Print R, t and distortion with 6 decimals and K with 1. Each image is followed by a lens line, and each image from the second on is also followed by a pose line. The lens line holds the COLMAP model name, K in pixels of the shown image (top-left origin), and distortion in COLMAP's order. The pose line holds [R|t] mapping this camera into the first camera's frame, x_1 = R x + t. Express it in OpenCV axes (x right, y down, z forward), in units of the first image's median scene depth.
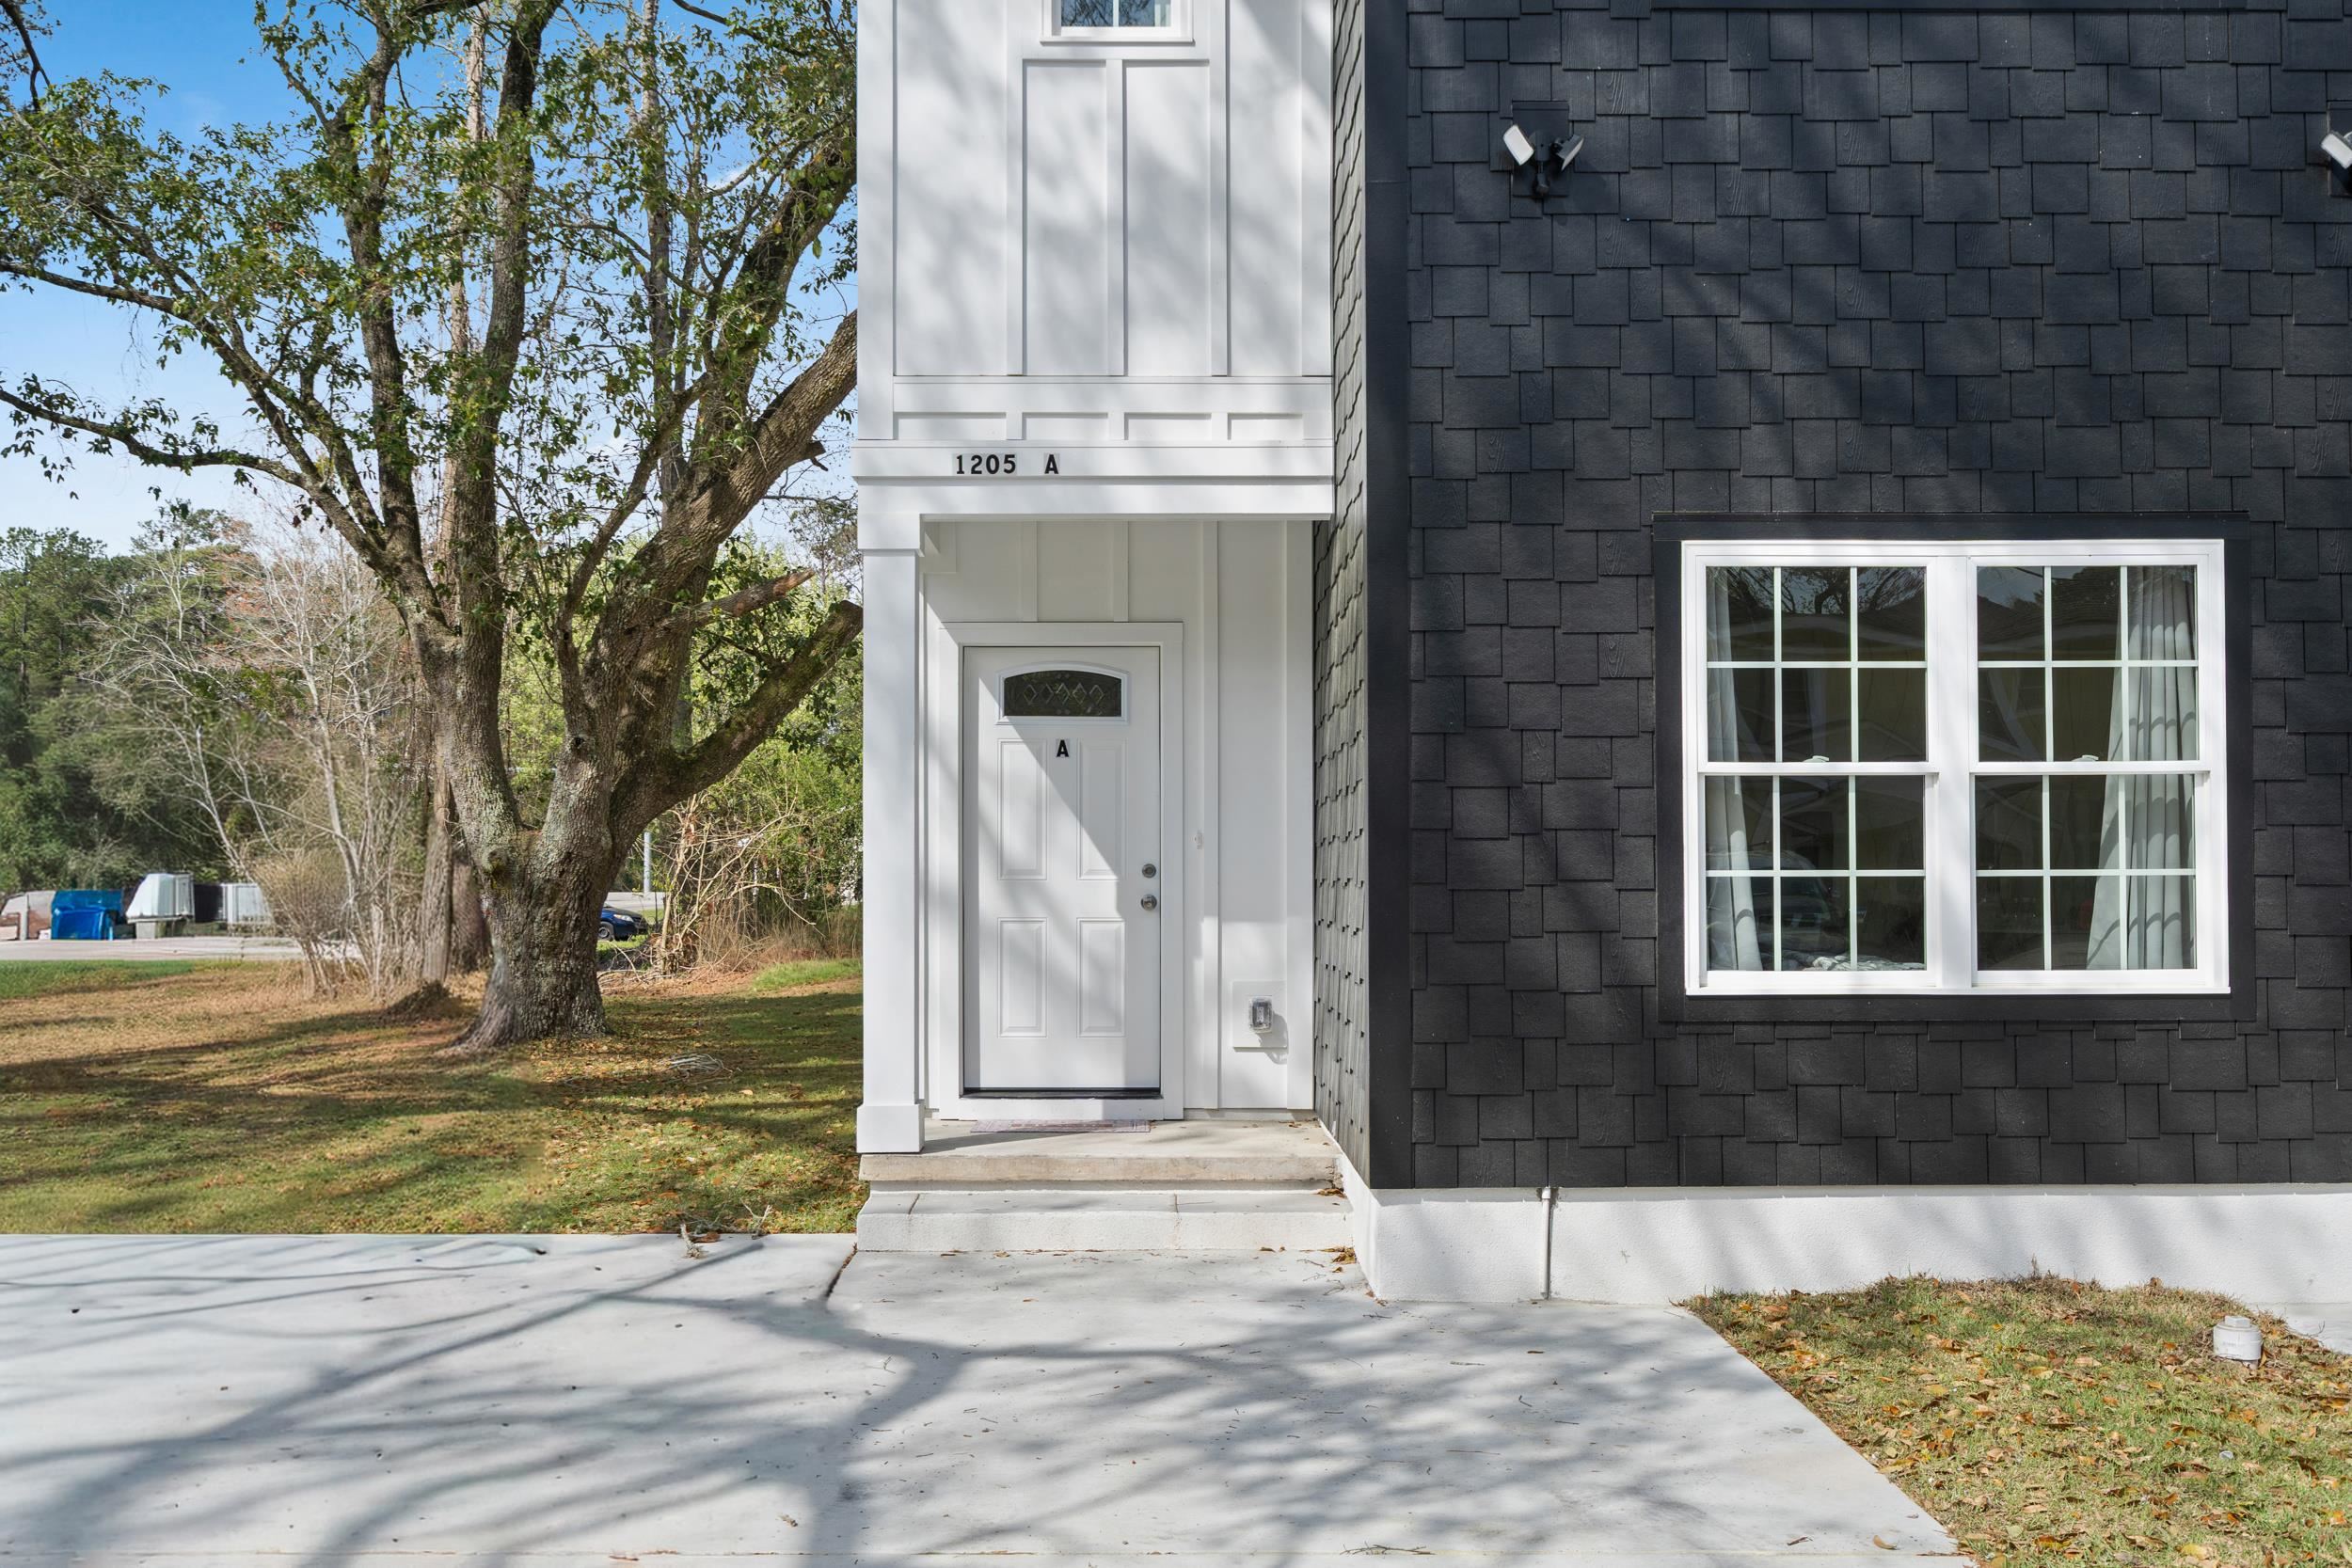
lens RADIAL K [[2304.3, 0, 1178.0], [0, 2304.3, 821.1], [0, 0, 1]] dist [0.010651, 0.006560]
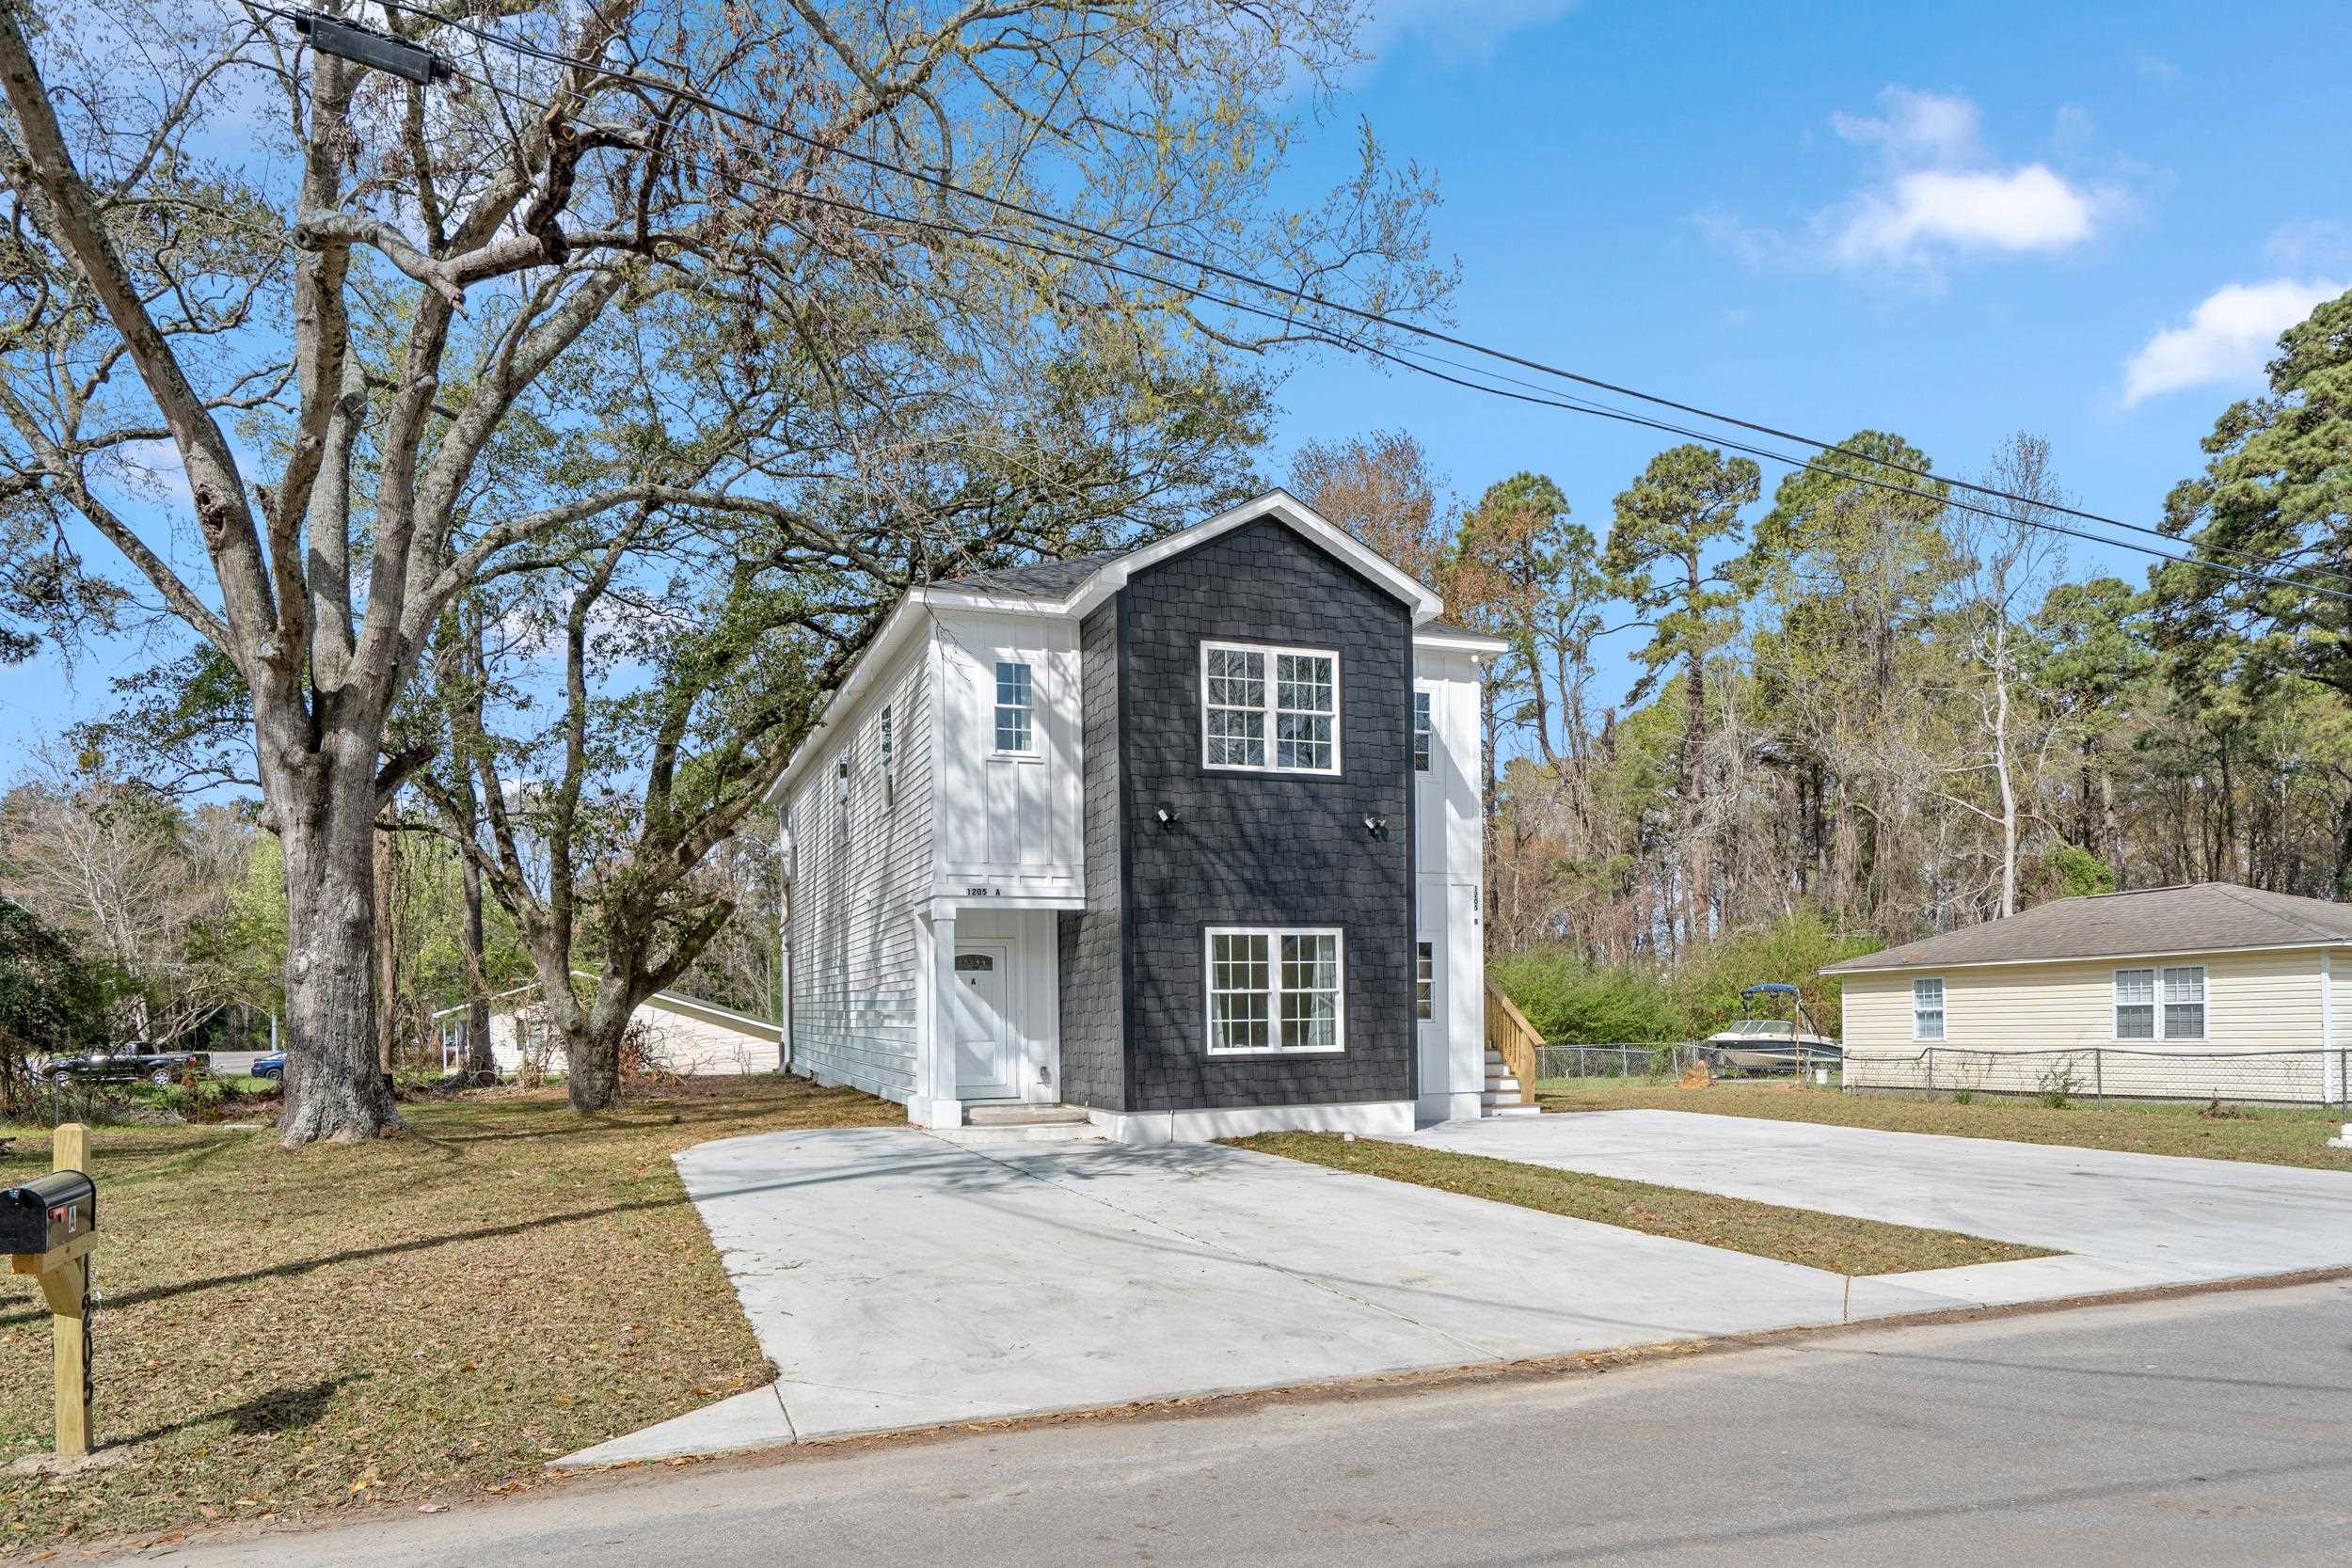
lens RADIAL K [[1496.7, 0, 1174.1], [0, 1496.7, 1033.1], [0, 0, 1]] dist [-0.003980, -0.000945]
pose [[0.937919, -0.016193, 0.346477, -0.623546], [0.007172, 0.999601, 0.027303, -0.021907], [-0.346781, -0.023123, 0.937661, -1.140066]]
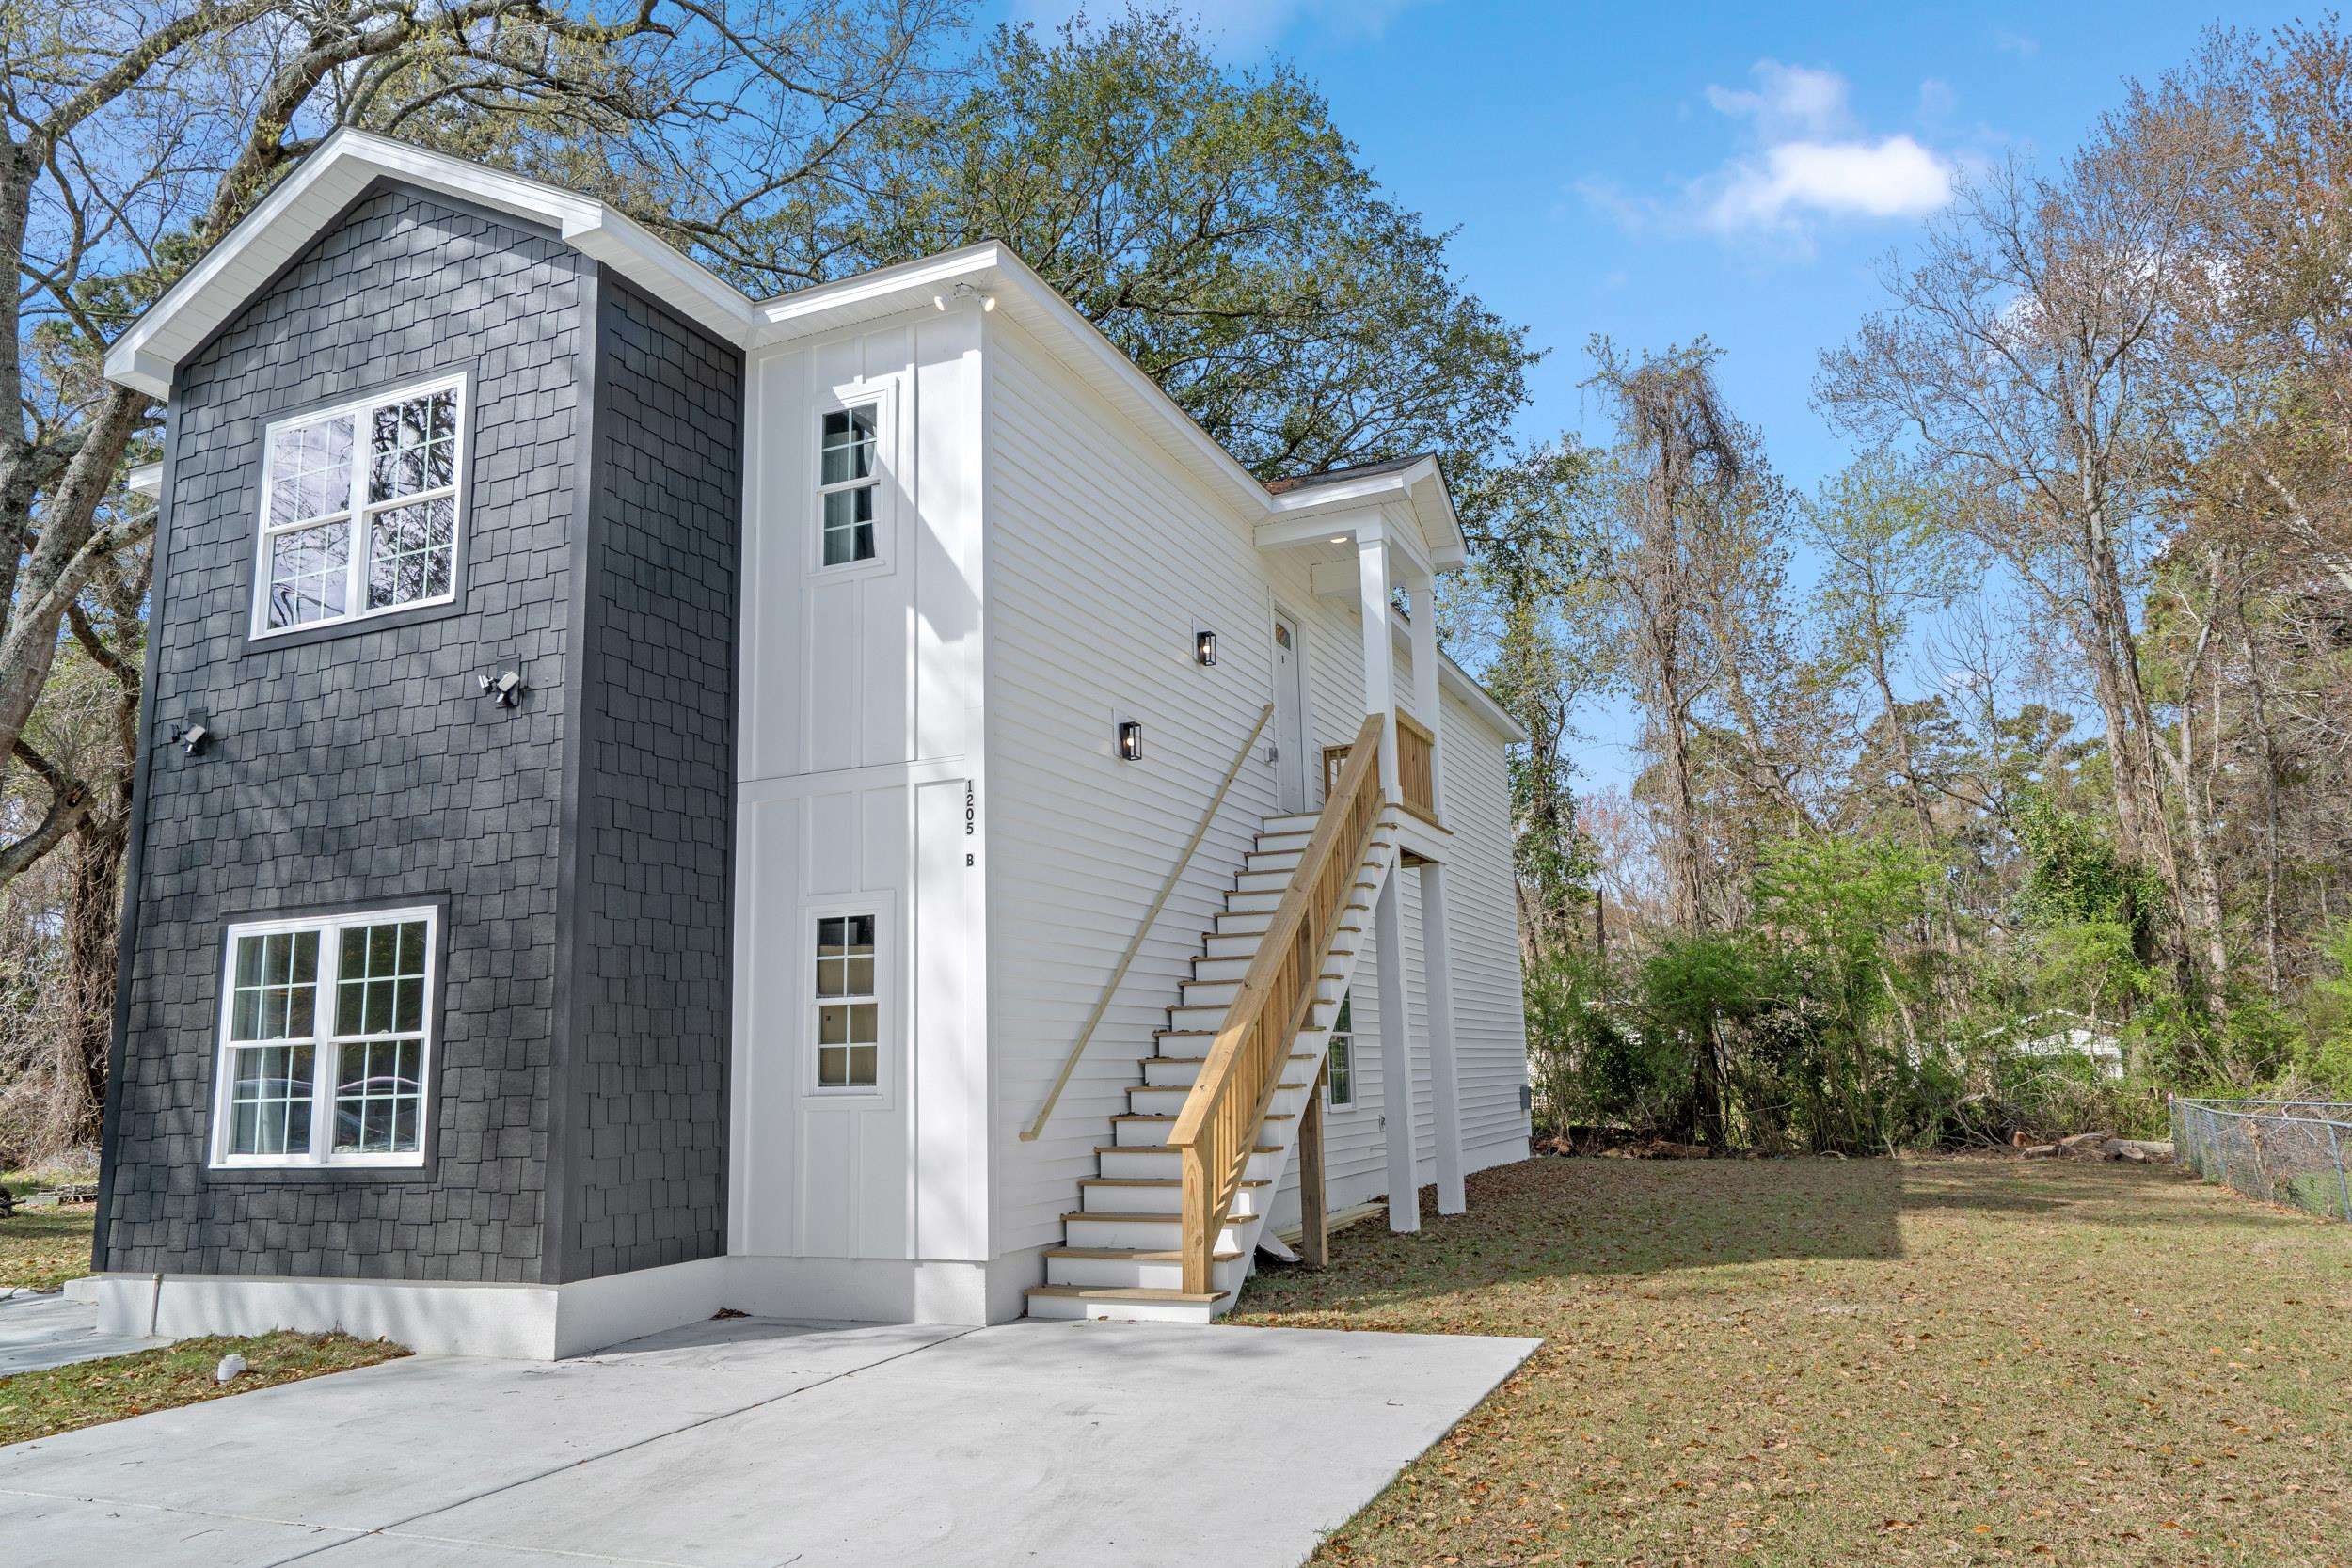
lens RADIAL K [[1572.3, 0, 1176.0], [0, 1572.3, 784.0], [0, 0, 1]] dist [0.004359, -0.001555]
pose [[0.912026, -0.097884, -0.398280, 1.460635], [0.036154, 0.986510, -0.159661, 0.000304], [0.408536, 0.131216, 0.903261, 0.124661]]
